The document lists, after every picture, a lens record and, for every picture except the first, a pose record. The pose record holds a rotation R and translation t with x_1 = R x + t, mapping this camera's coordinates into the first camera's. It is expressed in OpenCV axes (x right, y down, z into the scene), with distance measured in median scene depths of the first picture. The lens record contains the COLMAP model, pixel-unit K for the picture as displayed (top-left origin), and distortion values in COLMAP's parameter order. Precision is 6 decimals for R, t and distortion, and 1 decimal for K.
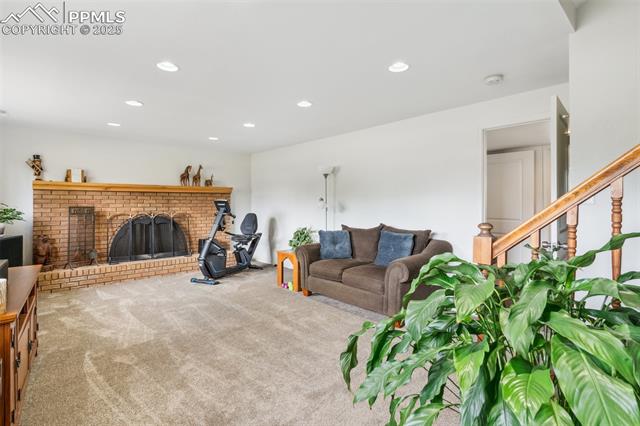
lens RADIAL K [[312.3, 0, 318.8], [0, 312.3, 207.0], [0, 0, 1]] dist [0.004483, -0.000489]
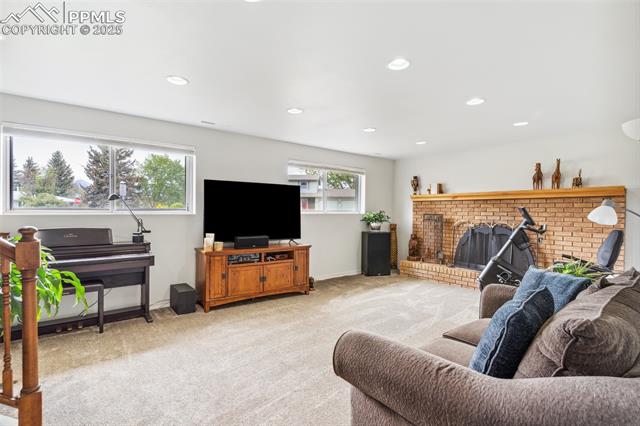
lens RADIAL K [[312.3, 0, 319.0], [0, 312.3, 214.0], [0, 0, 1]] dist [0.004483, -0.000489]
pose [[-0.079150, 0.014242, -0.996761, 0.450548], [-0.015090, 0.999766, 0.015484, -0.012801], [0.996748, 0.016267, -0.078917, 0.600777]]
